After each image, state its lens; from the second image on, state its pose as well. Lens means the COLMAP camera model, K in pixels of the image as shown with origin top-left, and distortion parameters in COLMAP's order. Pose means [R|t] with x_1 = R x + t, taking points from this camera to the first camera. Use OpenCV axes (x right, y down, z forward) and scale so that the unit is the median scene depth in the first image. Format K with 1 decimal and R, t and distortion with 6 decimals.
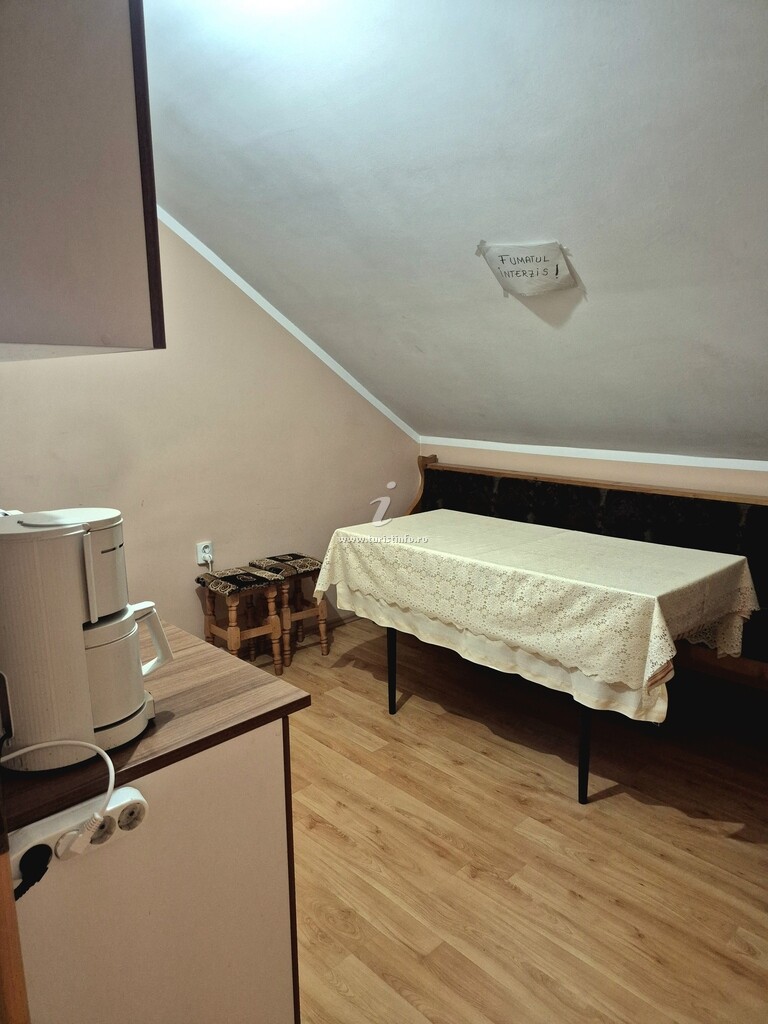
lens RADIAL K [[696.3, 0, 384.4], [0, 696.3, 510.1], [0, 0, 1]] dist [0.039390, -0.002344]
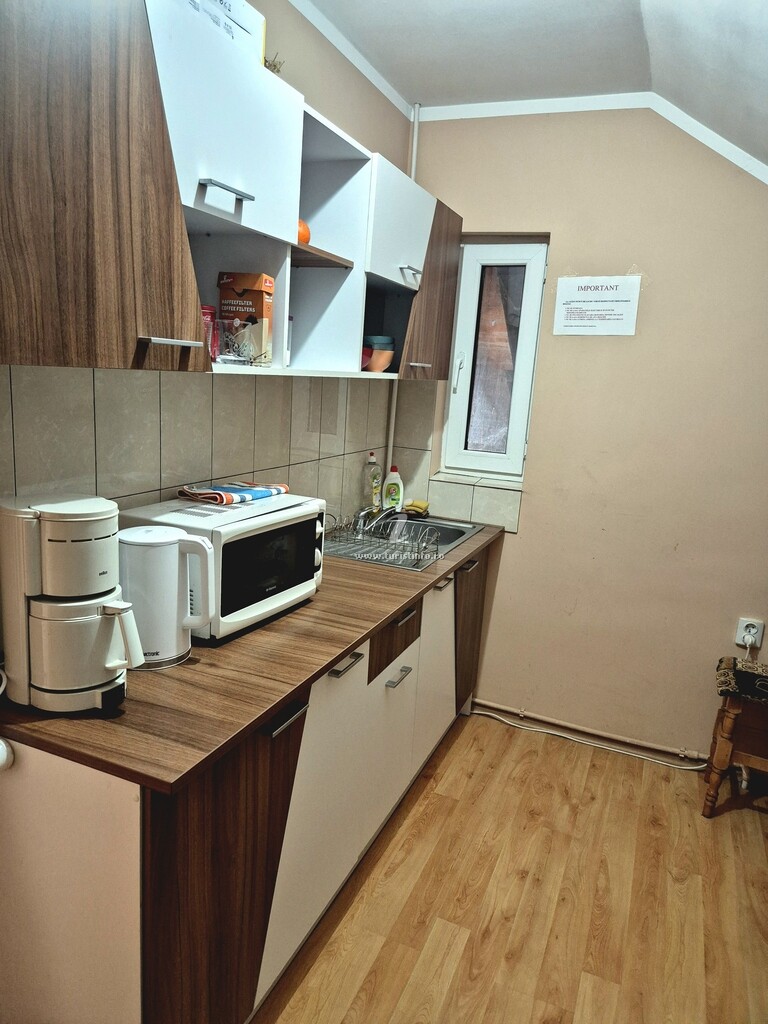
lens RADIAL K [[696.3, 0, 385.3], [0, 696.3, 517.3], [0, 0, 1]] dist [0.039390, -0.002344]
pose [[0.400512, 0.229470, -0.887093, 0.342572], [-0.235254, 0.961433, 0.142486, -0.110396], [0.885577, 0.151625, 0.439049, 0.429948]]
